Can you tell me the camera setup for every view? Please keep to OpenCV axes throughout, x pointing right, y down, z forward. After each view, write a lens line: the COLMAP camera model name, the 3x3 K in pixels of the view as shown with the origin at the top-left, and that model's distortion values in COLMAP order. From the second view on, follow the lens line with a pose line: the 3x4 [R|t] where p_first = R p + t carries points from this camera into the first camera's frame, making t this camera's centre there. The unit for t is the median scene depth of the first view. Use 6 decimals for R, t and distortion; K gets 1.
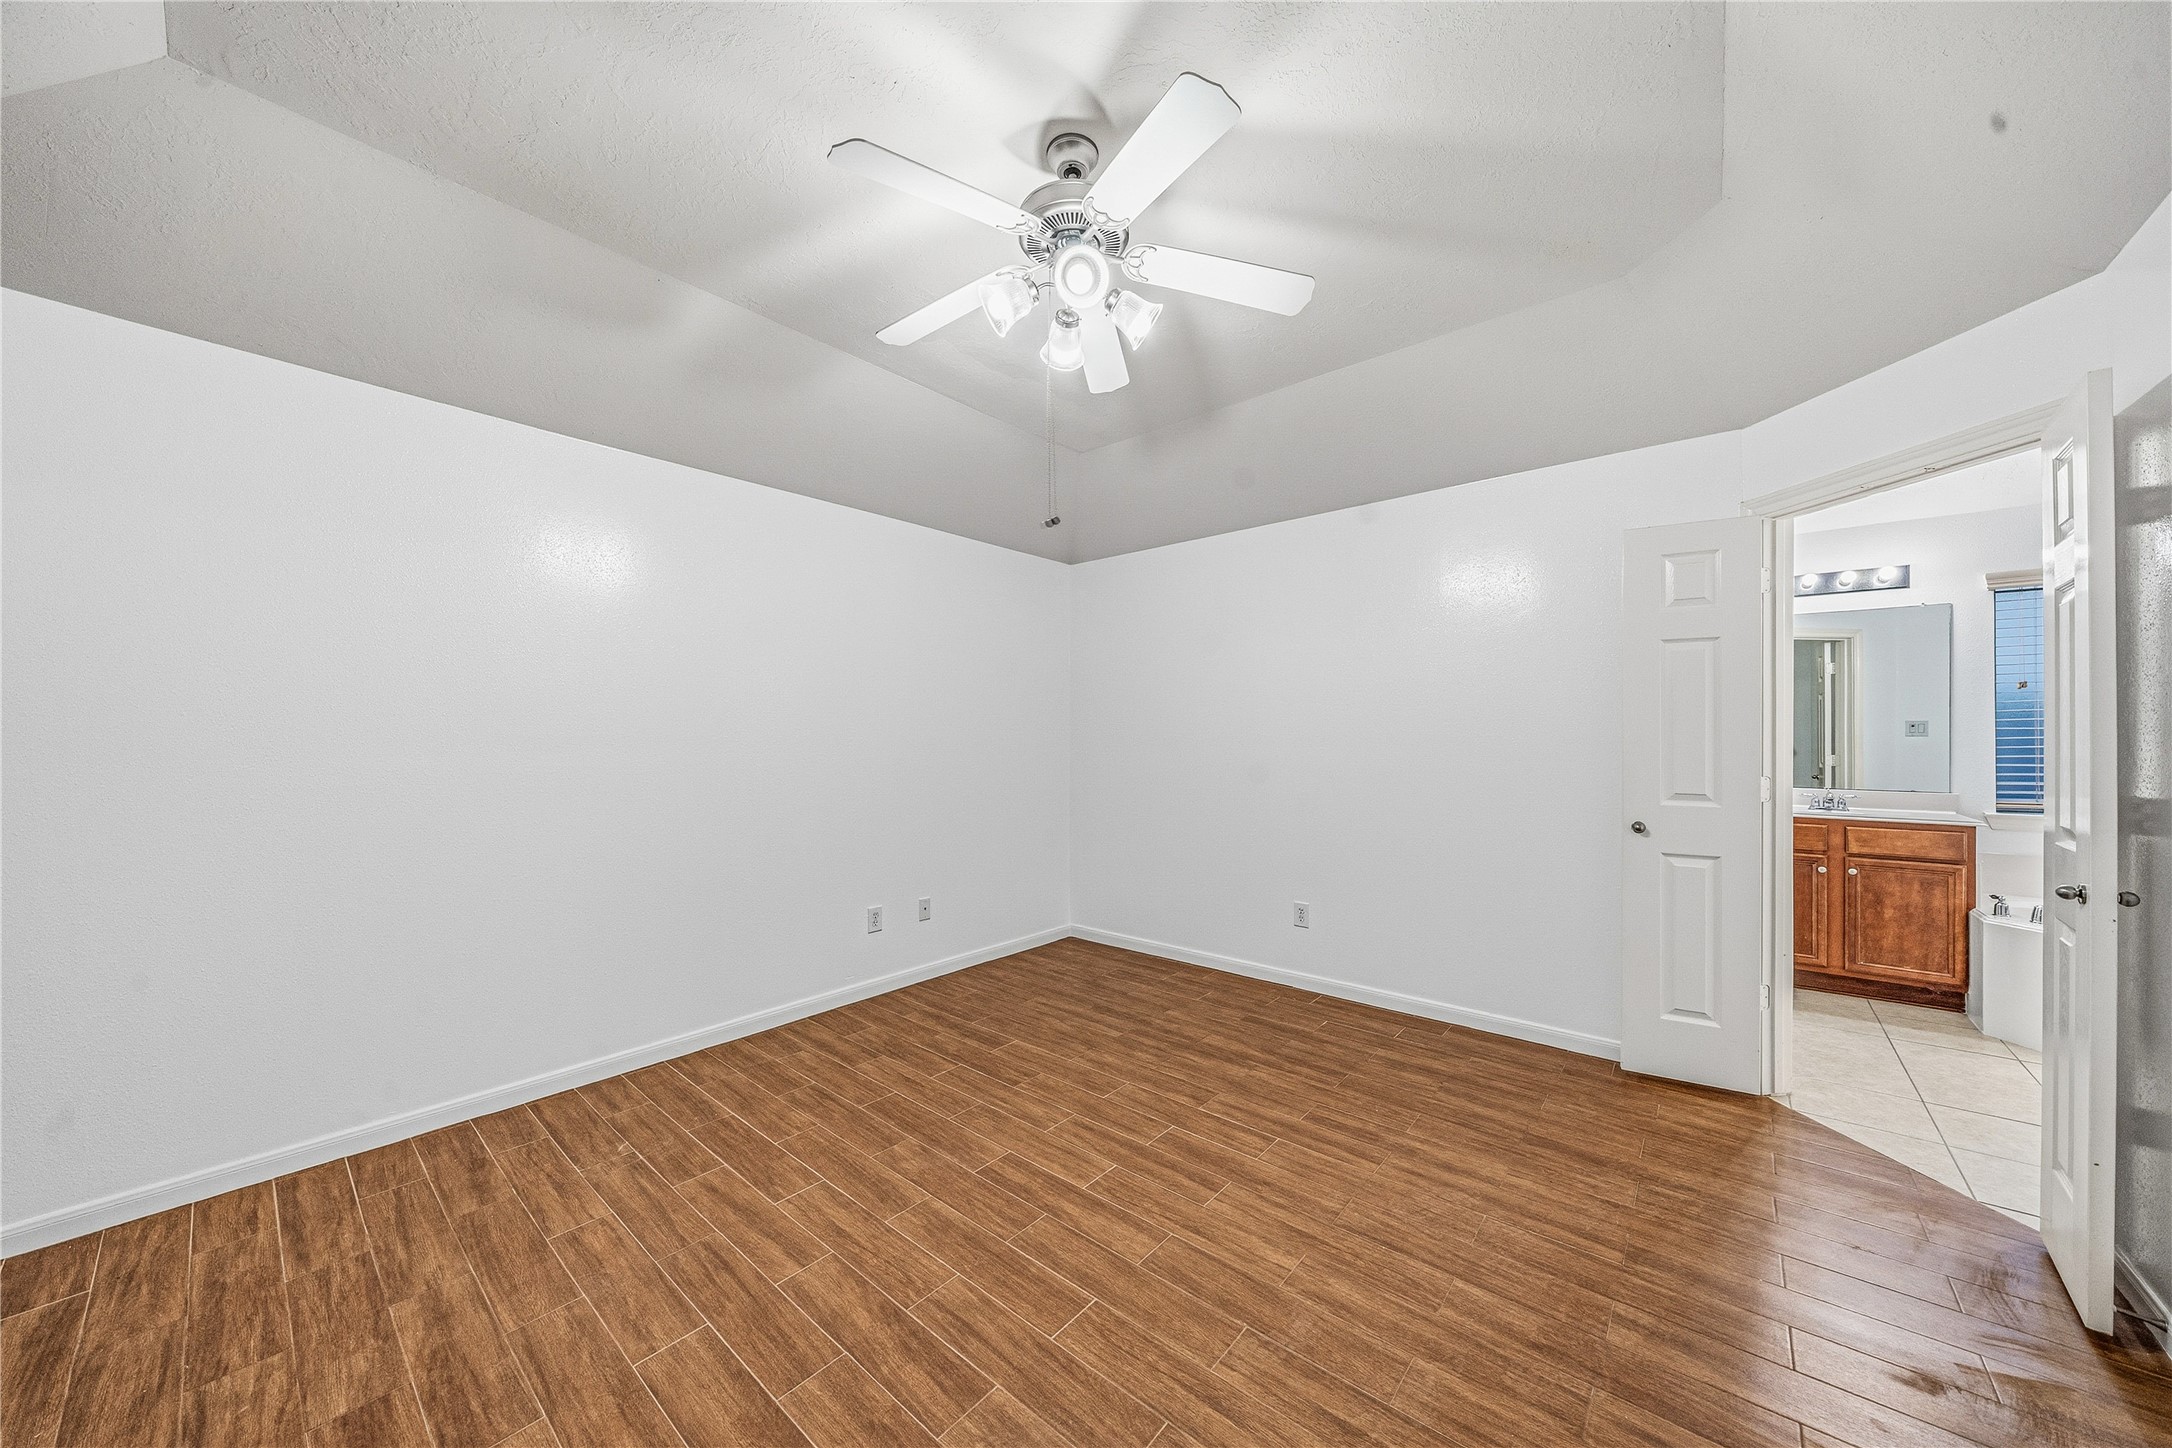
lens RADIAL K [[751.1, 0, 1087.1], [0, 751.1, 730.1], [0, 0, 1]] dist [0.000090, -0.000077]
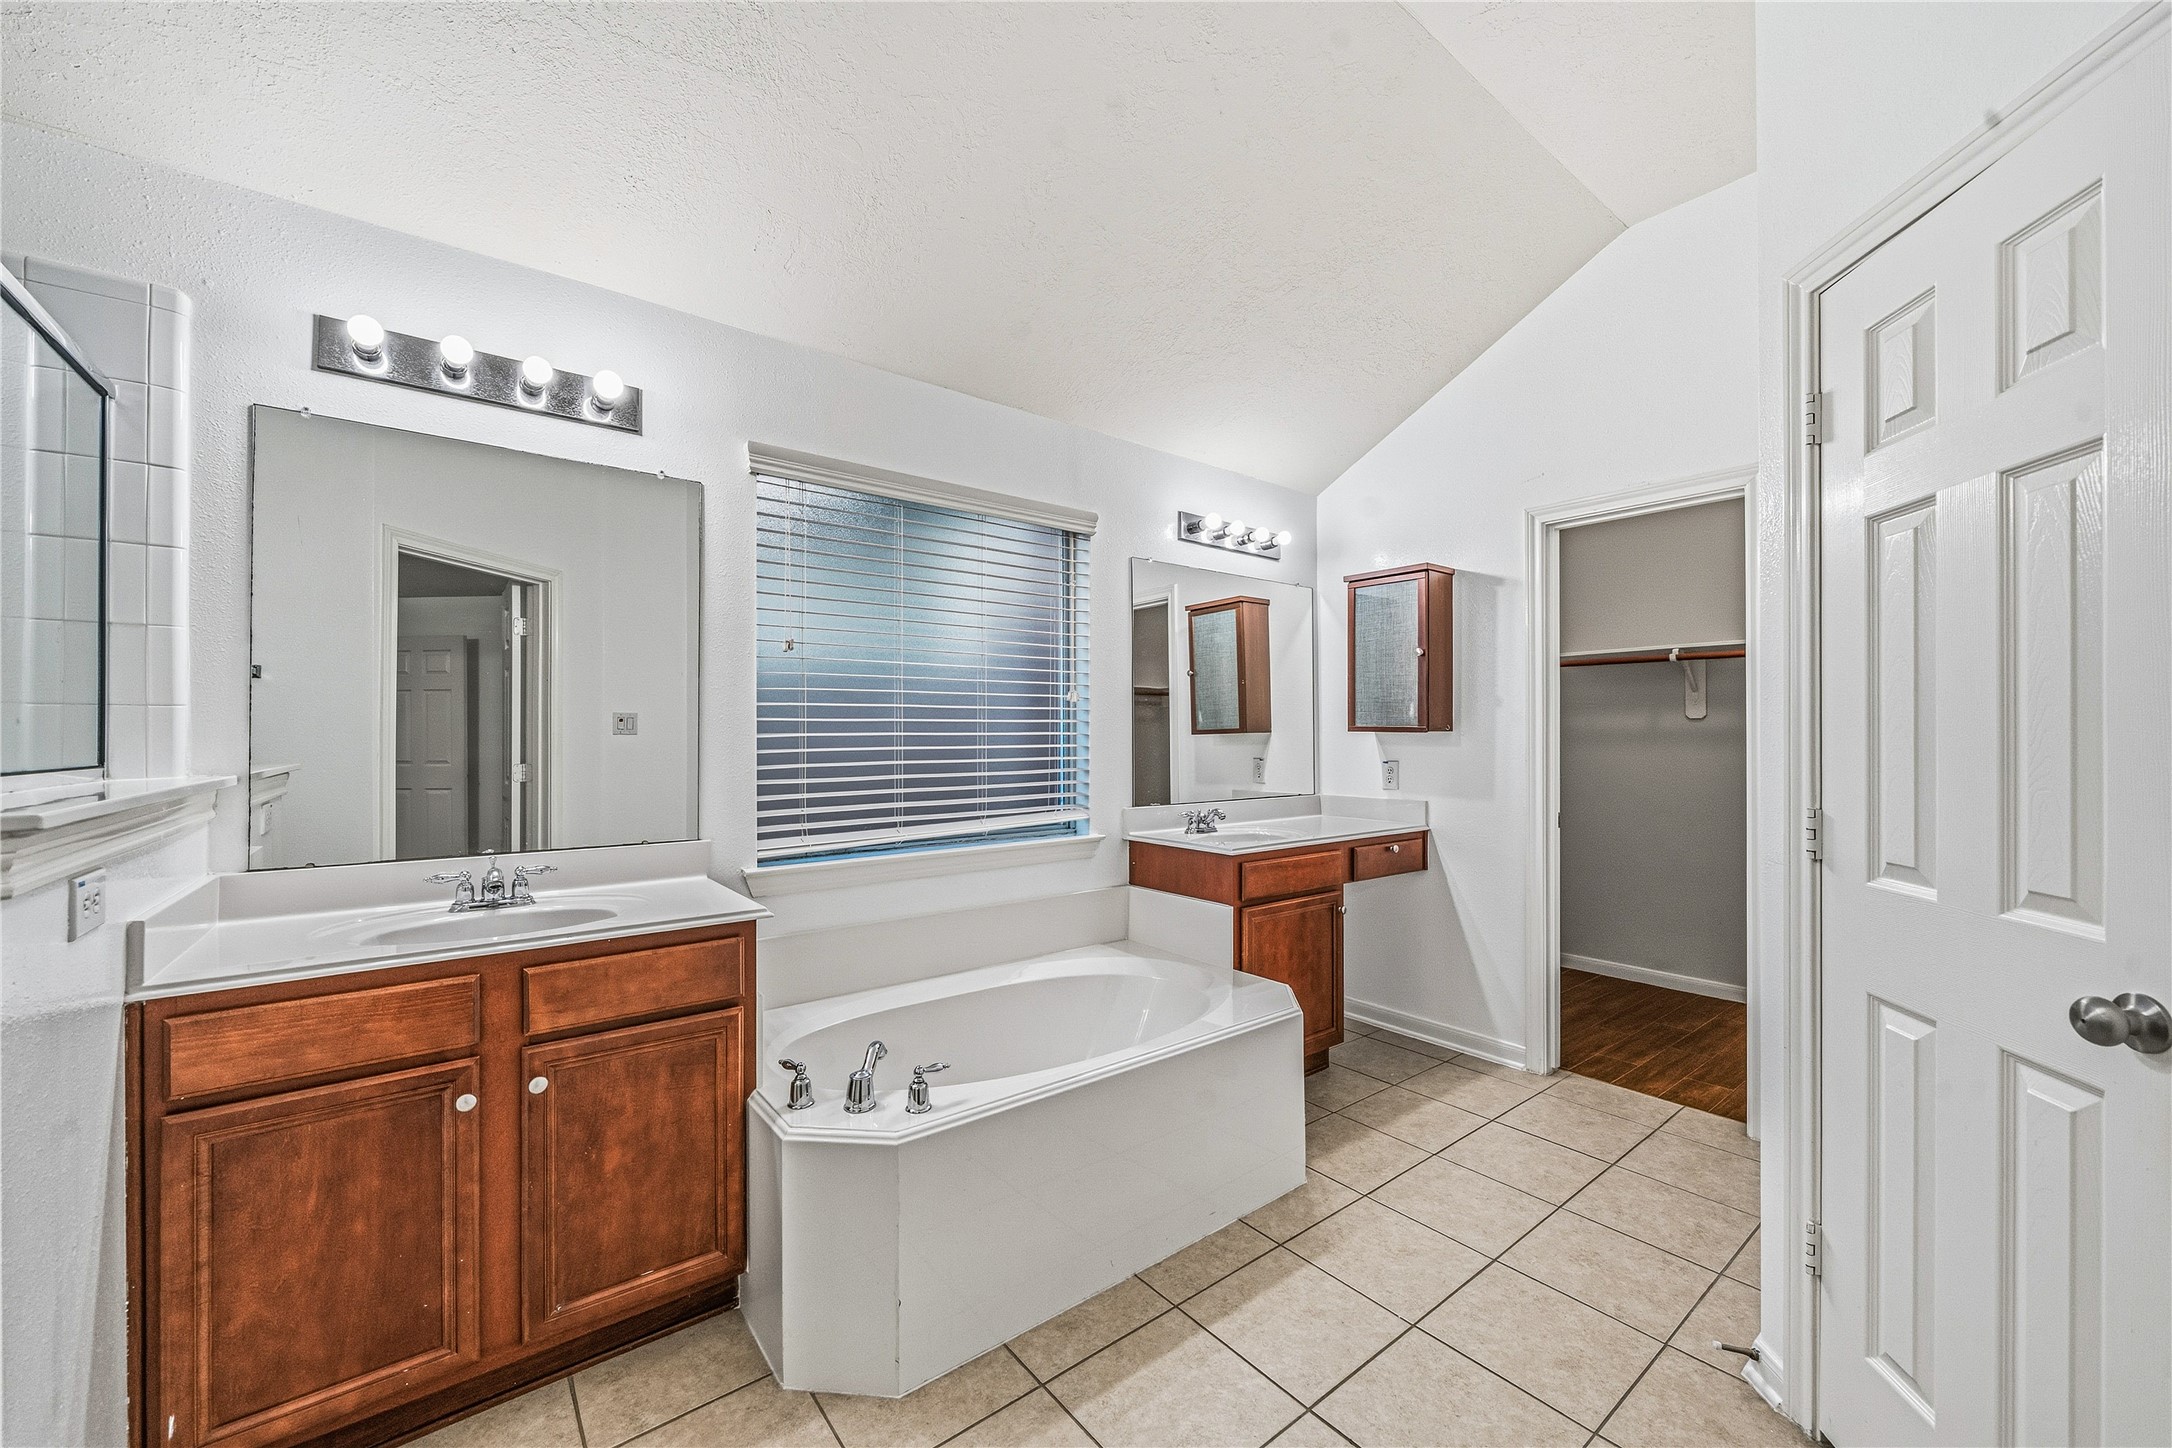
lens RADIAL K [[799.6, 0, 1084.2], [0, 799.6, 731.9], [0, 0, 1]] dist [-0.007369, -0.000007]
pose [[0.188672, 0.003586, 0.982034, 0.675612], [-0.002658, 0.999992, -0.003141, 0.009974], [-0.982037, -0.002018, 0.188680, 0.653344]]
